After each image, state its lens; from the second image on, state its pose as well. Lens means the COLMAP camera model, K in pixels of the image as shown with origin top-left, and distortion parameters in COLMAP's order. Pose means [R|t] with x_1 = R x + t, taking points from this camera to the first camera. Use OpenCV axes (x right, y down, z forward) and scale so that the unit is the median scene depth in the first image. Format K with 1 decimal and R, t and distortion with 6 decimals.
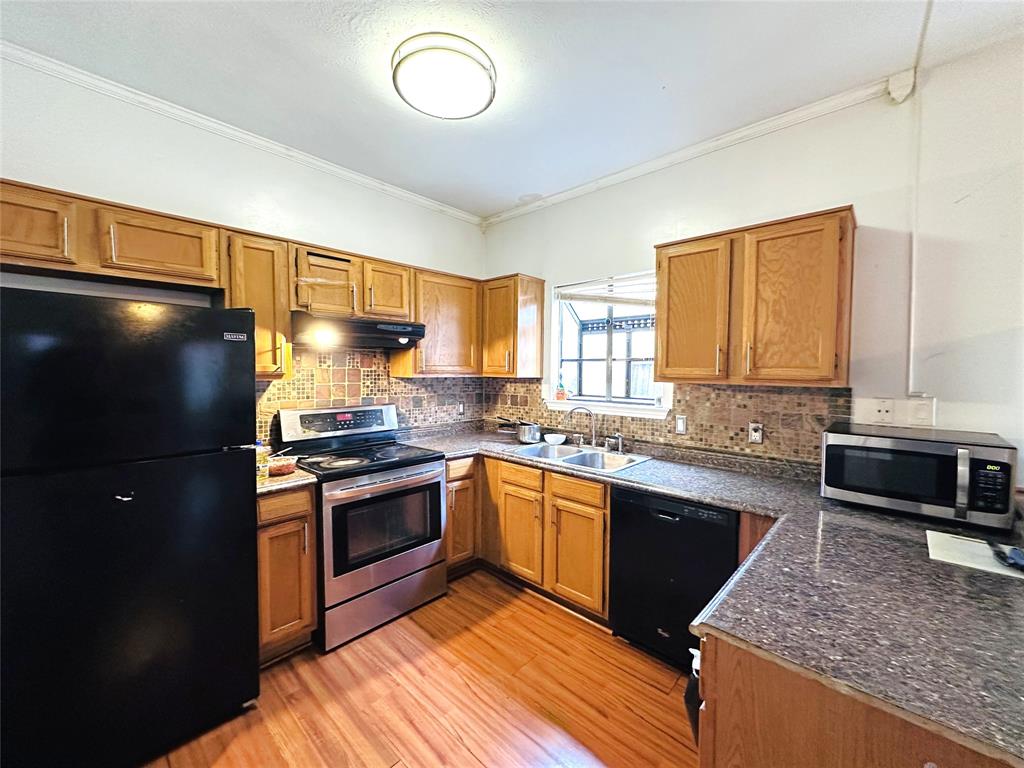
lens RADIAL K [[407.7, 0, 513.2], [0, 407.7, 384.2], [0, 0, 1]] dist [-0.001770, 0.000654]
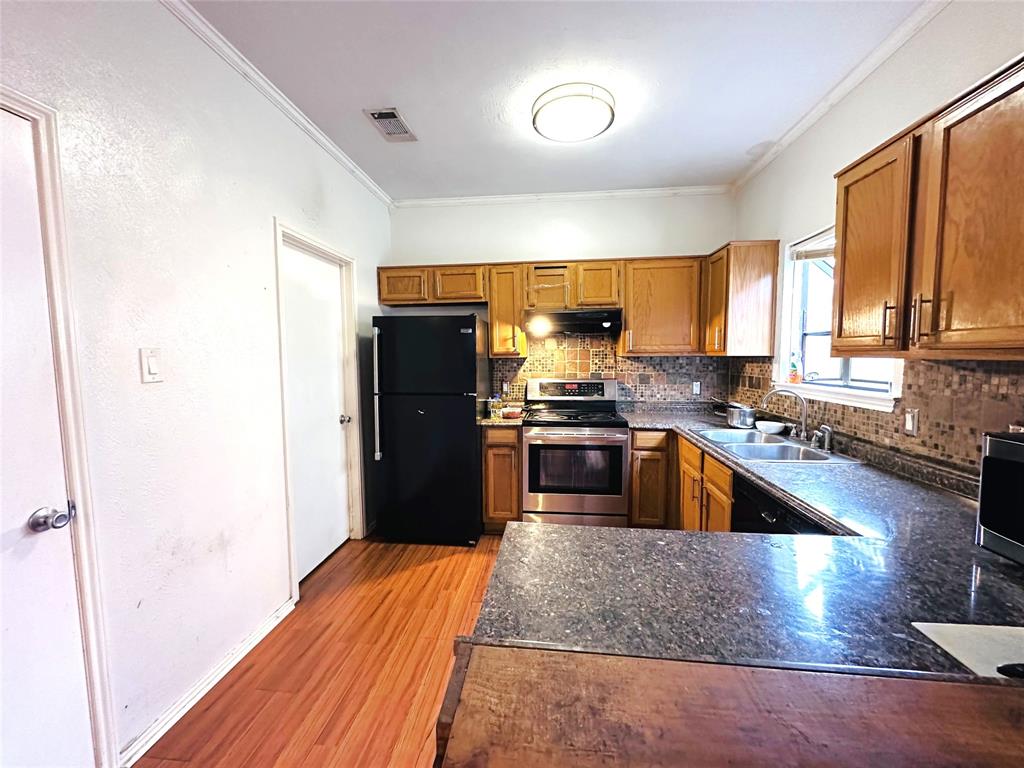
lens RADIAL K [[407.7, 0, 513.2], [0, 407.7, 384.2], [0, 0, 1]] dist [-0.001770, 0.000654]
pose [[0.603793, 0.046571, -0.795779, 0.540756], [-0.019499, 0.998856, 0.043661, 0.020714], [0.796902, -0.010845, 0.604011, 0.065219]]
